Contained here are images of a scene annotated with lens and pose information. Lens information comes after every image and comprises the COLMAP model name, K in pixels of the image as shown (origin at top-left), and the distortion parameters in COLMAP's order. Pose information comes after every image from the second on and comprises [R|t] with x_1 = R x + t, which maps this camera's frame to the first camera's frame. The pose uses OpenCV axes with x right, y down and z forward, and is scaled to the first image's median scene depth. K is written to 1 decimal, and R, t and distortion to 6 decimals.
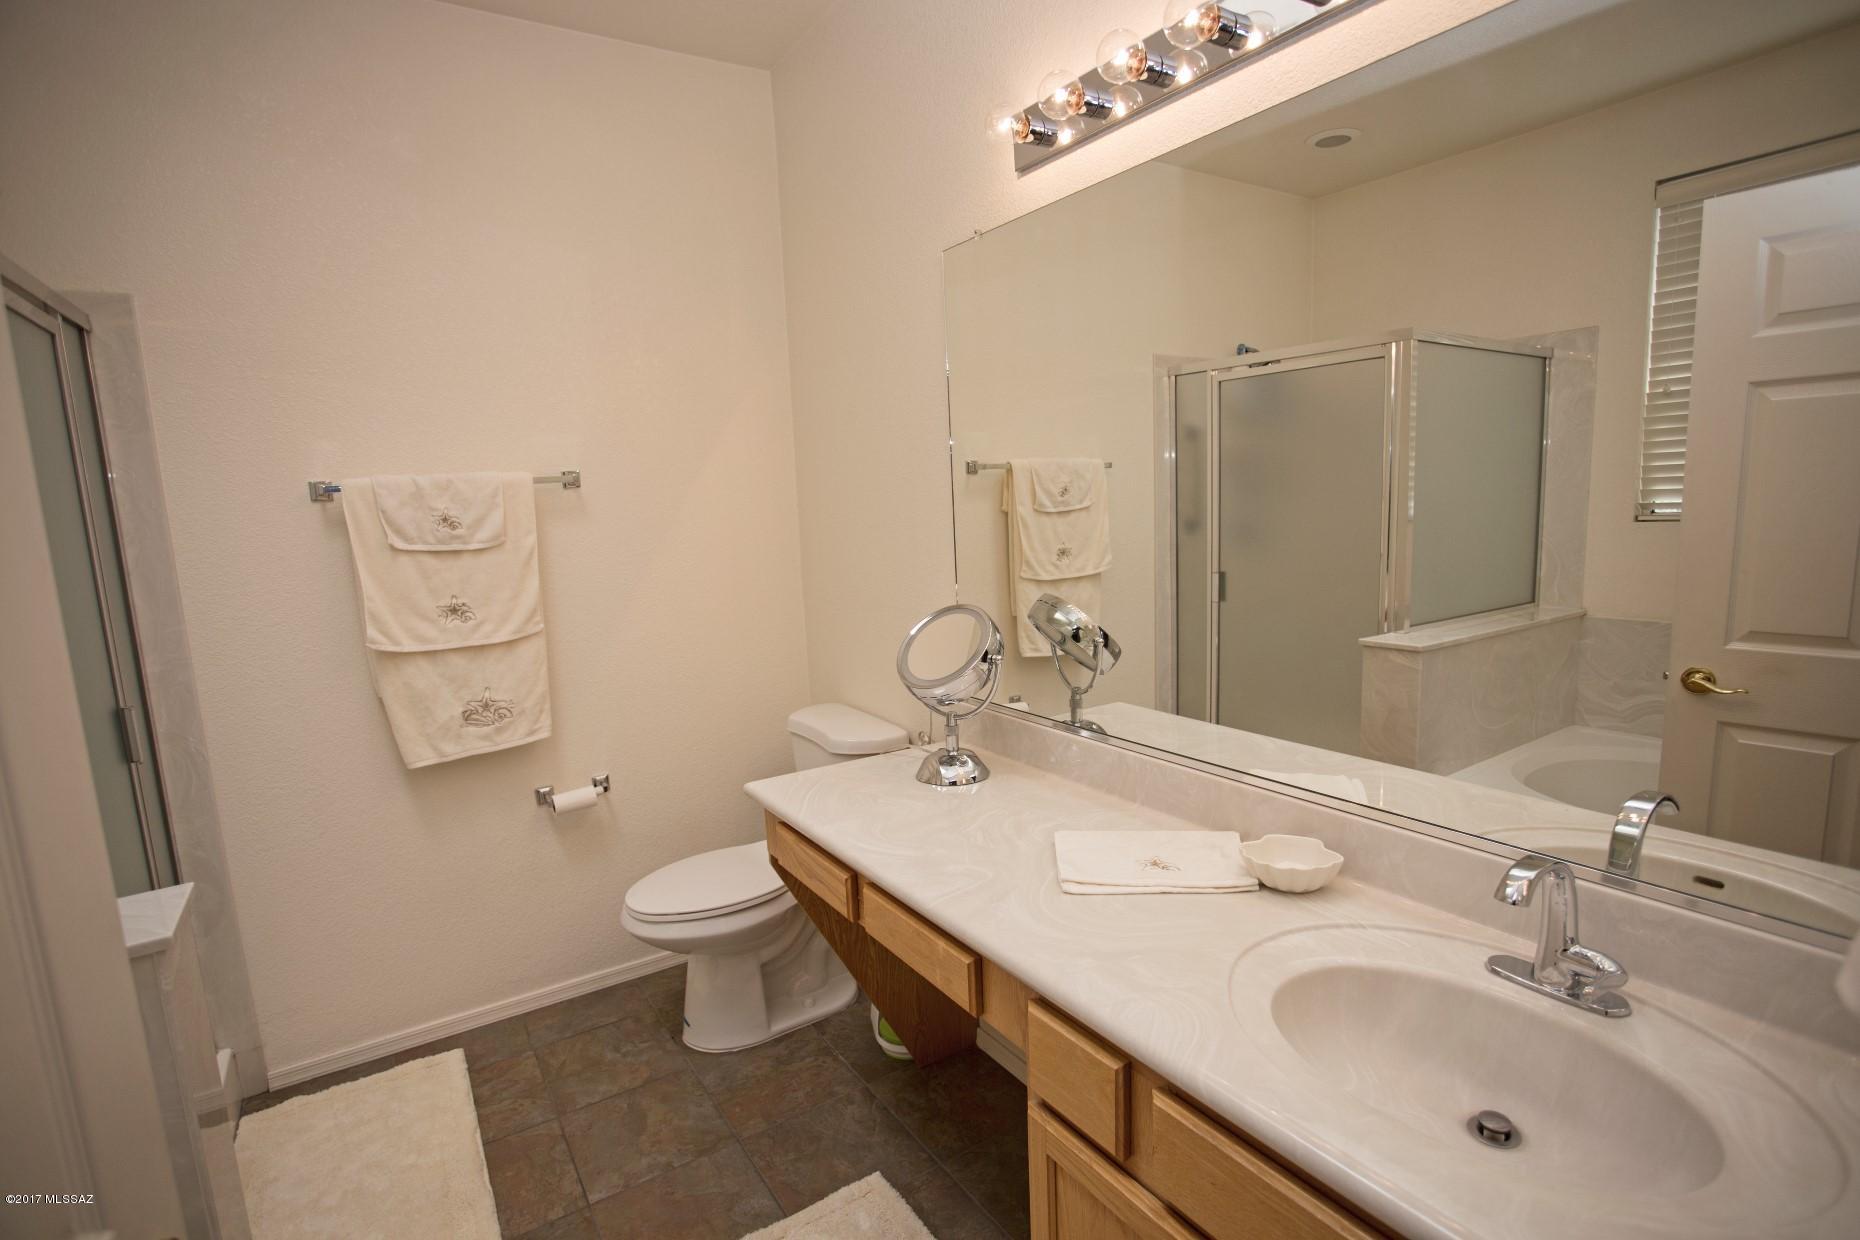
lens RADIAL K [[909.6, 0, 934.1], [0, 909.6, 626.9], [0, 0, 1]] dist [-0.072408, 0.031951]
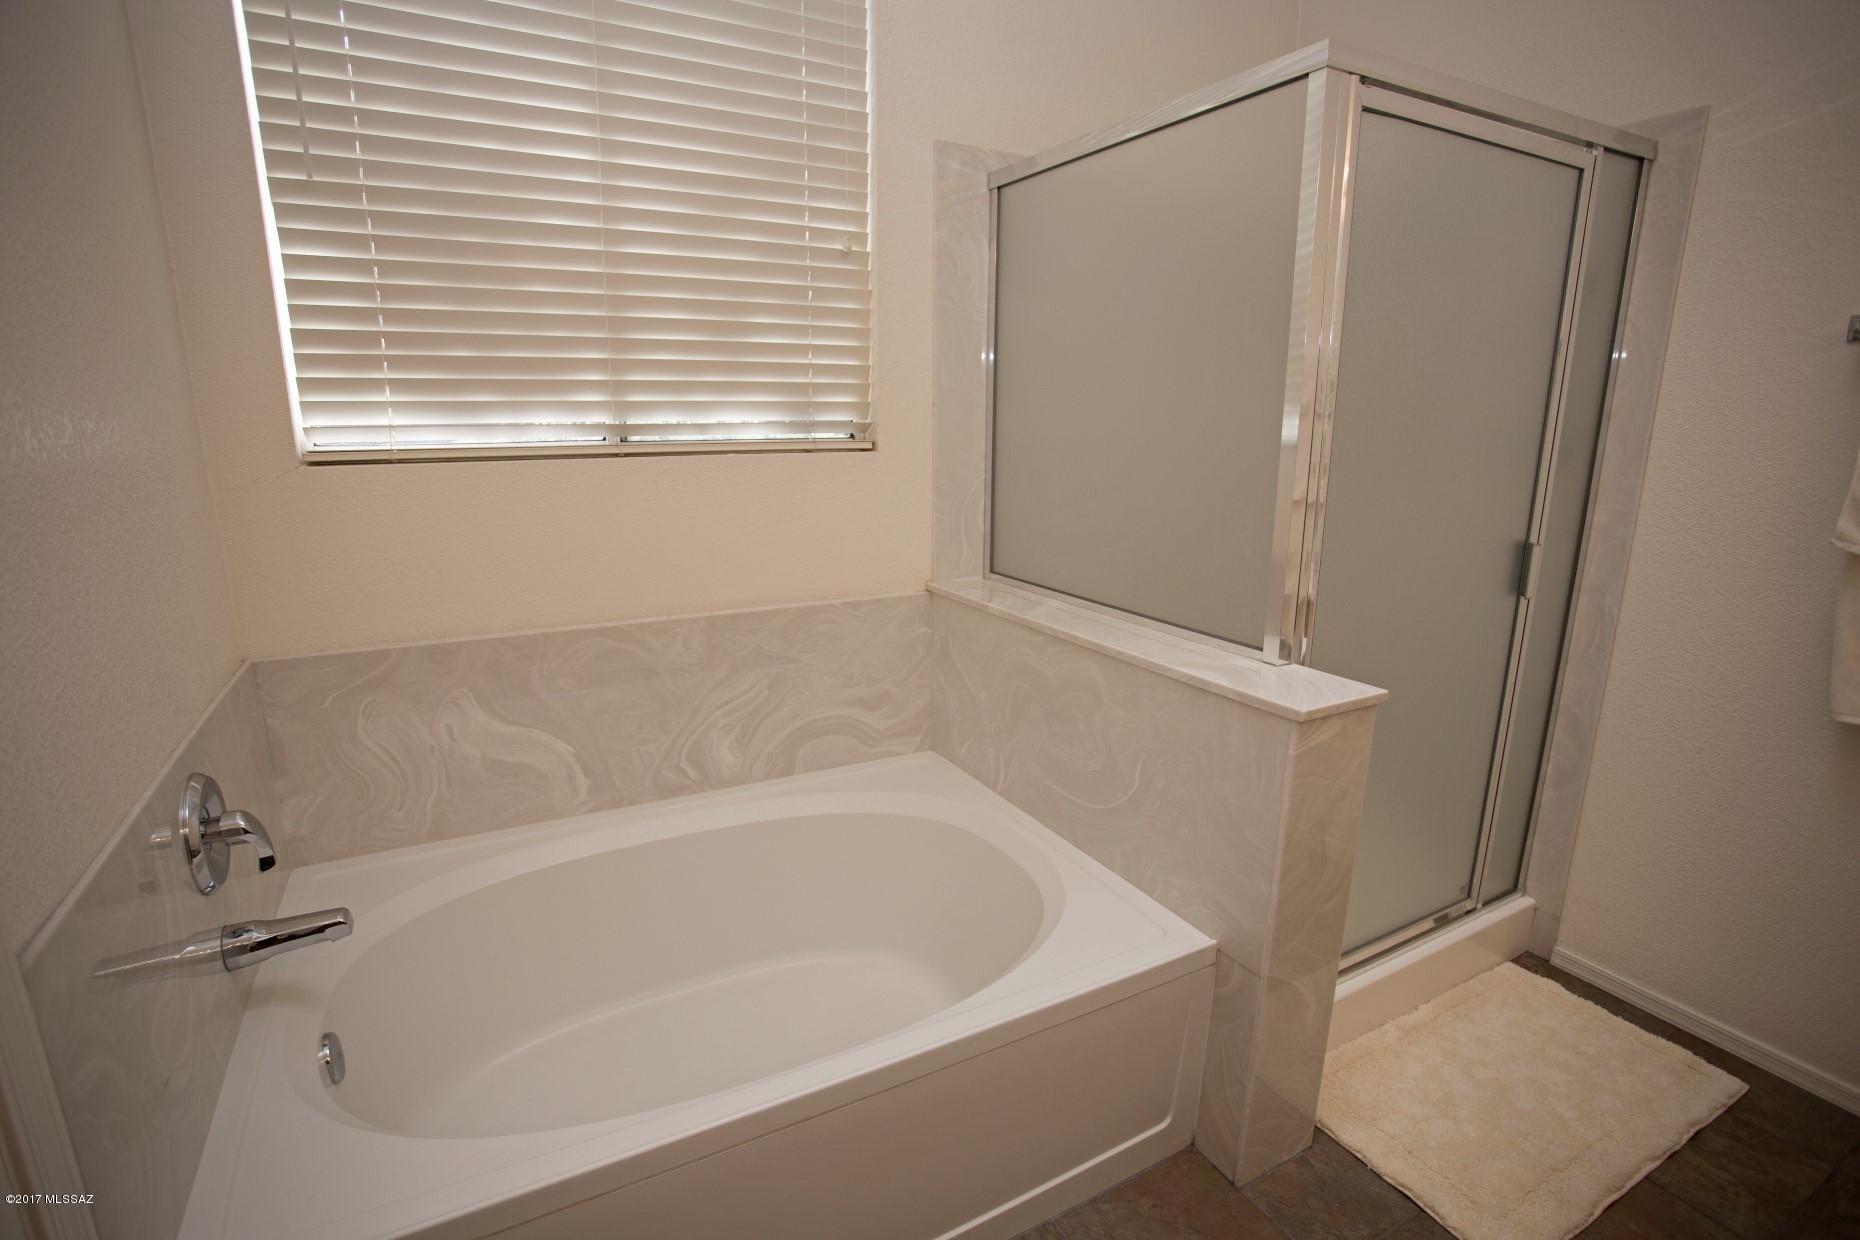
lens RADIAL K [[909.6, 0, 934.1], [0, 909.6, 626.9], [0, 0, 1]] dist [-0.072408, 0.031951]
pose [[-0.071970, 0.281673, -0.956808, 0.134299], [-0.149707, 0.945377, 0.289569, -0.010289], [0.986108, 0.164081, -0.025870, 0.283220]]
